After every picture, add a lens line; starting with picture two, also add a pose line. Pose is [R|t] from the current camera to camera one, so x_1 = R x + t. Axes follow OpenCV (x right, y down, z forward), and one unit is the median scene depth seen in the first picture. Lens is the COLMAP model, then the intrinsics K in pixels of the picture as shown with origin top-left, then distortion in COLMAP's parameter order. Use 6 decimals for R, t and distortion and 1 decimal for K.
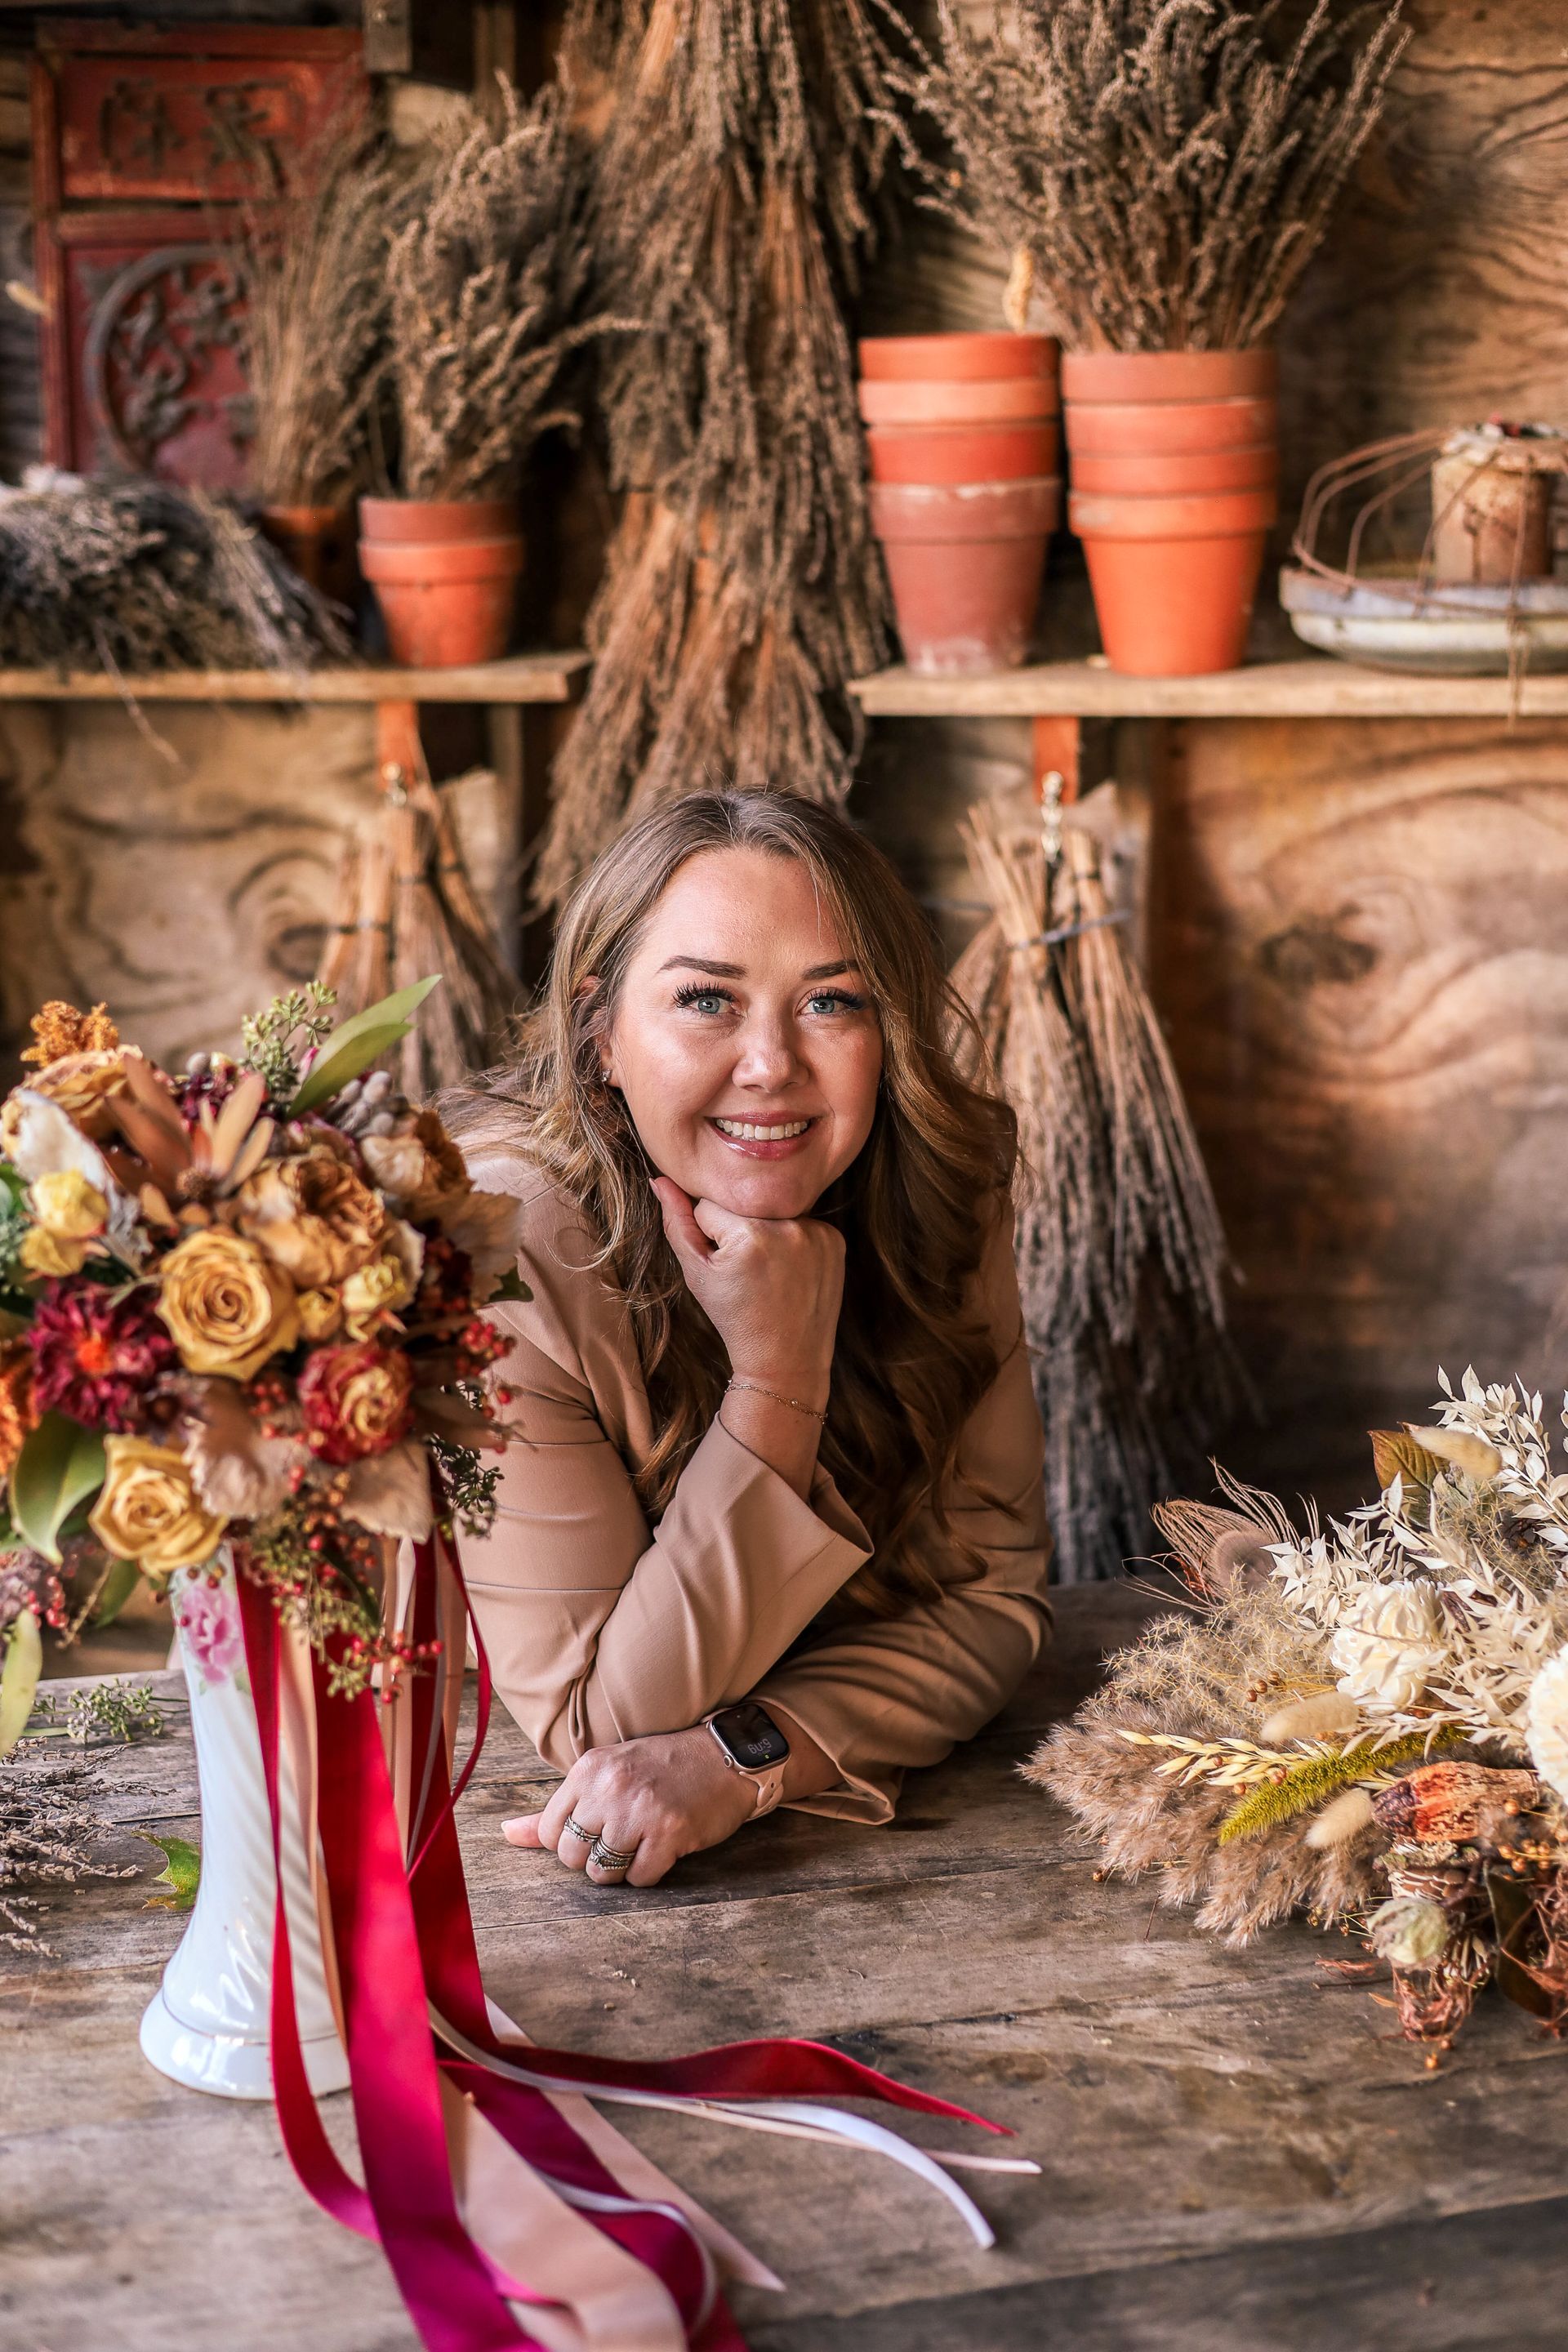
lens RADIAL K [[3429.3, 0, 787.9], [0, 3429.3, 1112.6], [0, 0, 1]] dist [0.036213, -0.046633]
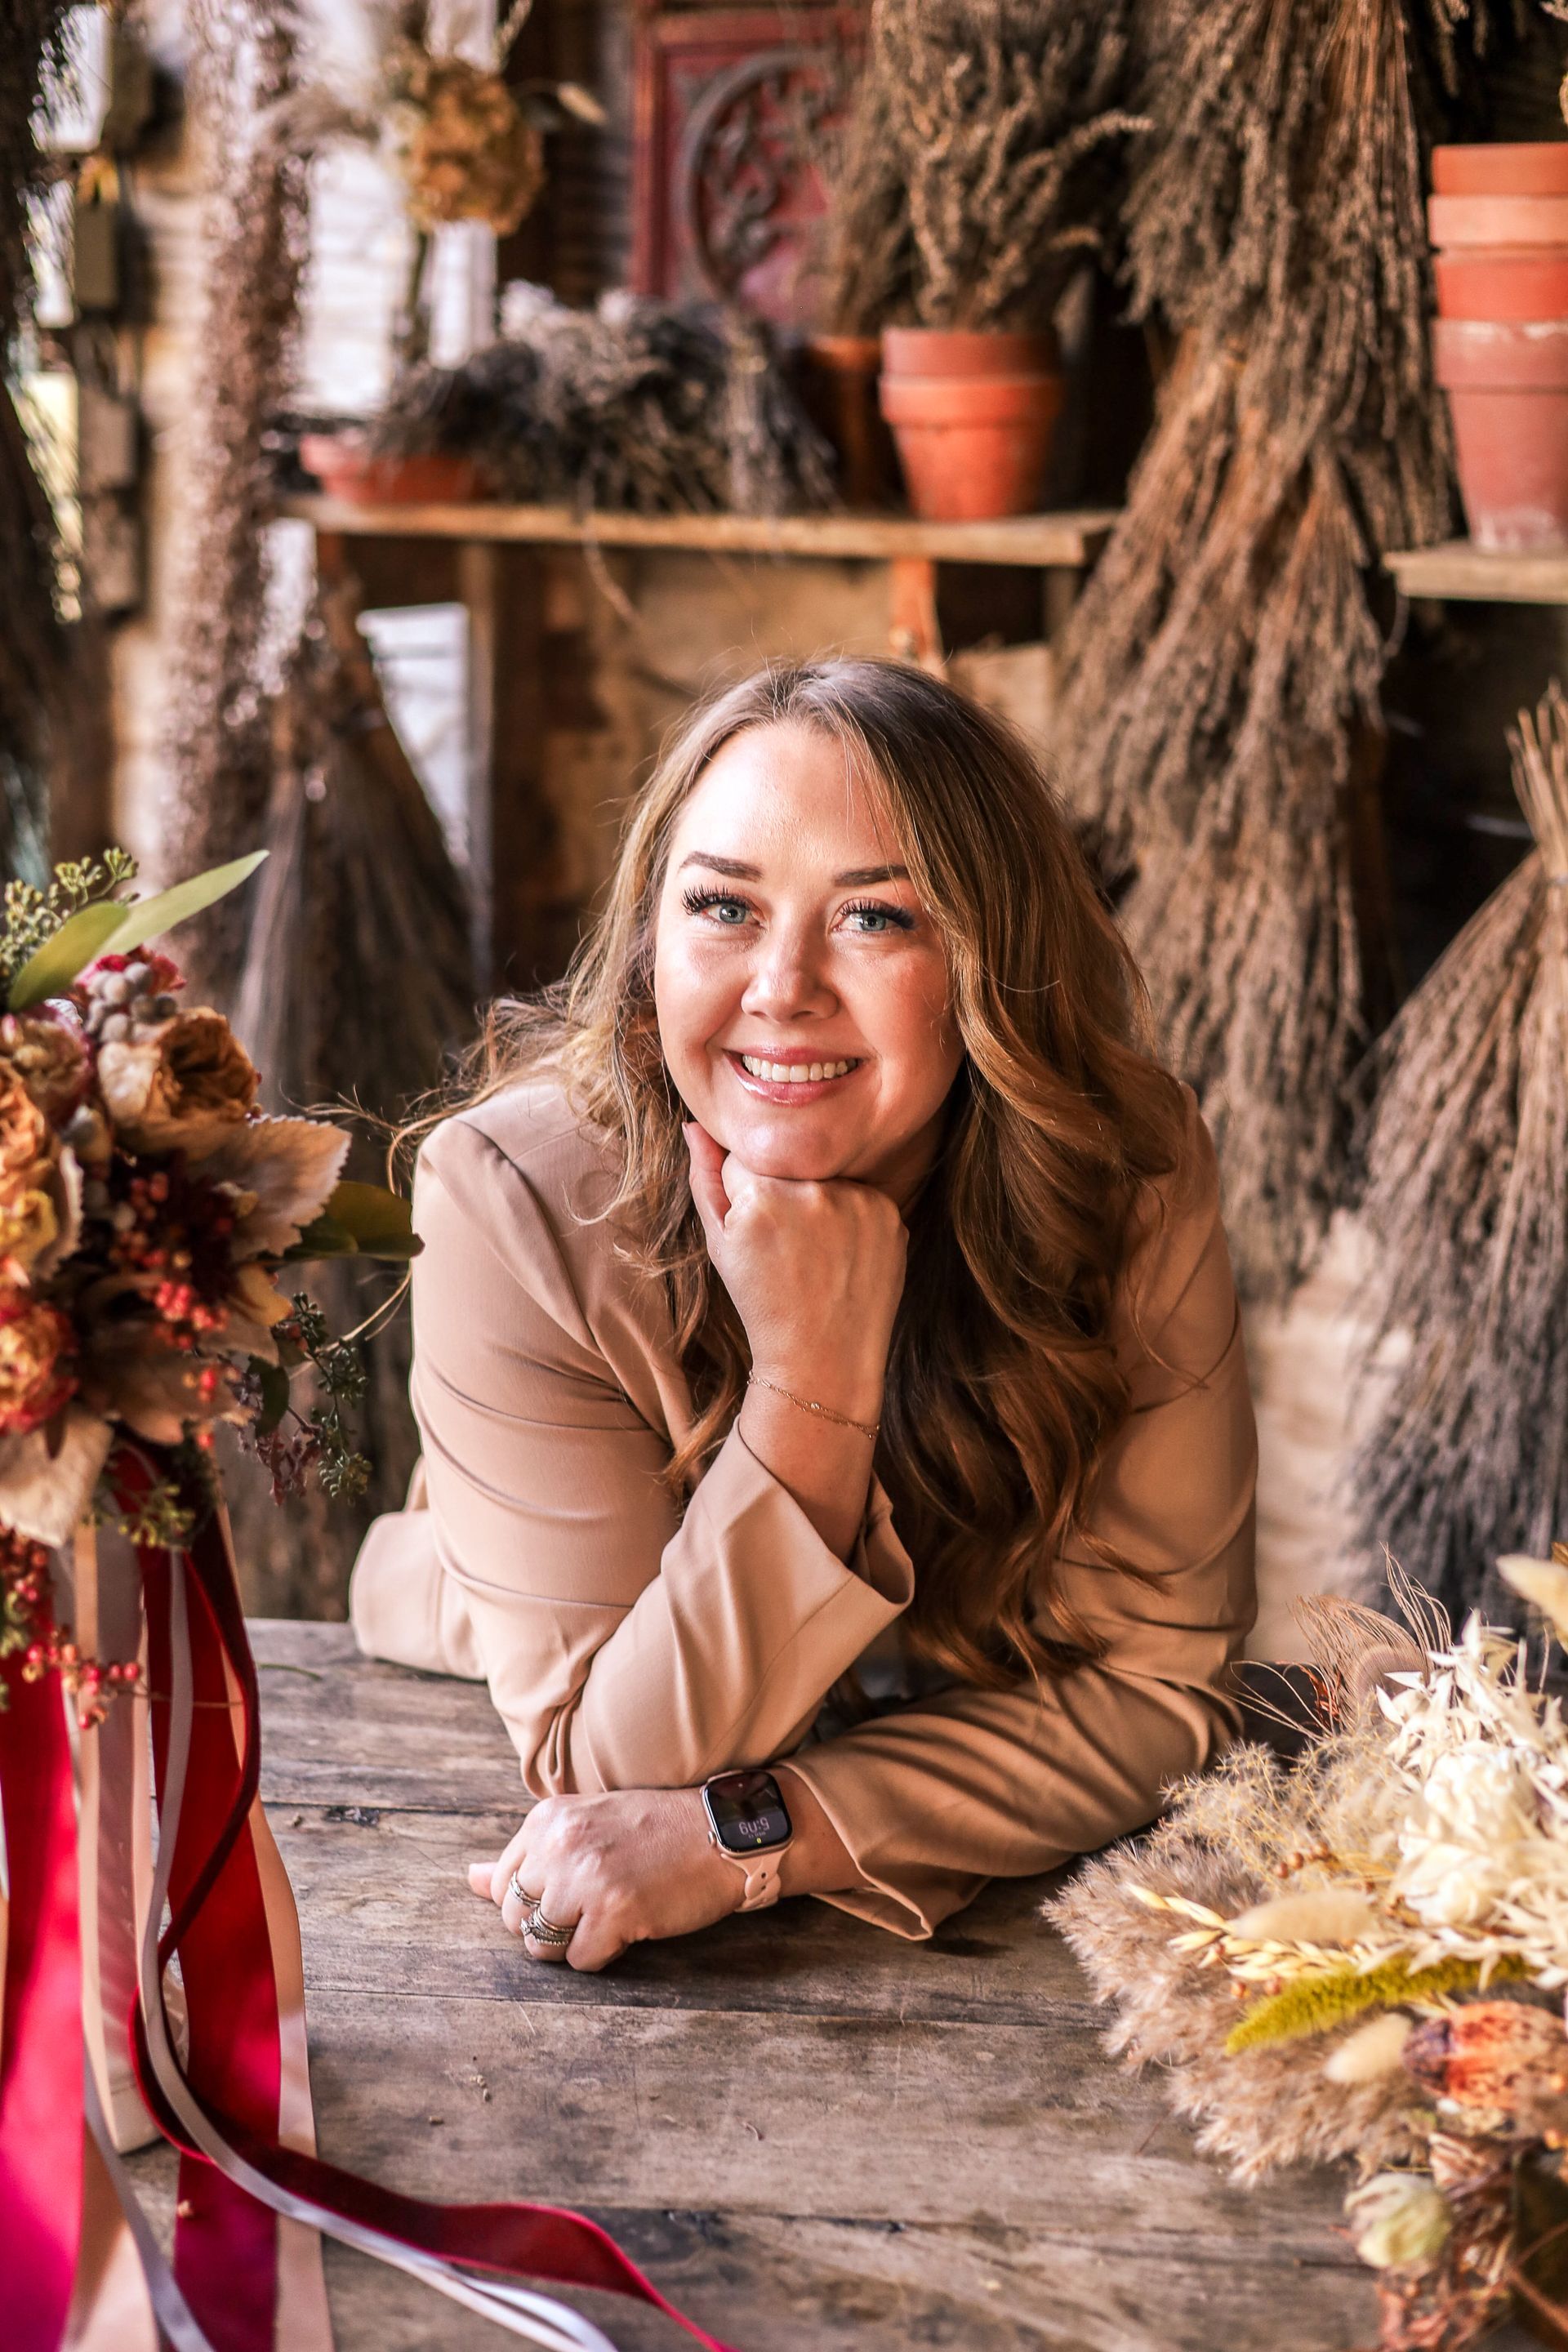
lens RADIAL K [[3437.4, 0, 778.4], [0, 3437.4, 1122.8], [0, 0, 1]] dist [0.046516, -0.309917]
pose [[0.946371, 0.095948, -0.308507, 0.152556], [-0.086341, 0.995263, 0.044677, -0.011820], [0.311332, -0.015645, 0.950172, 0.149107]]
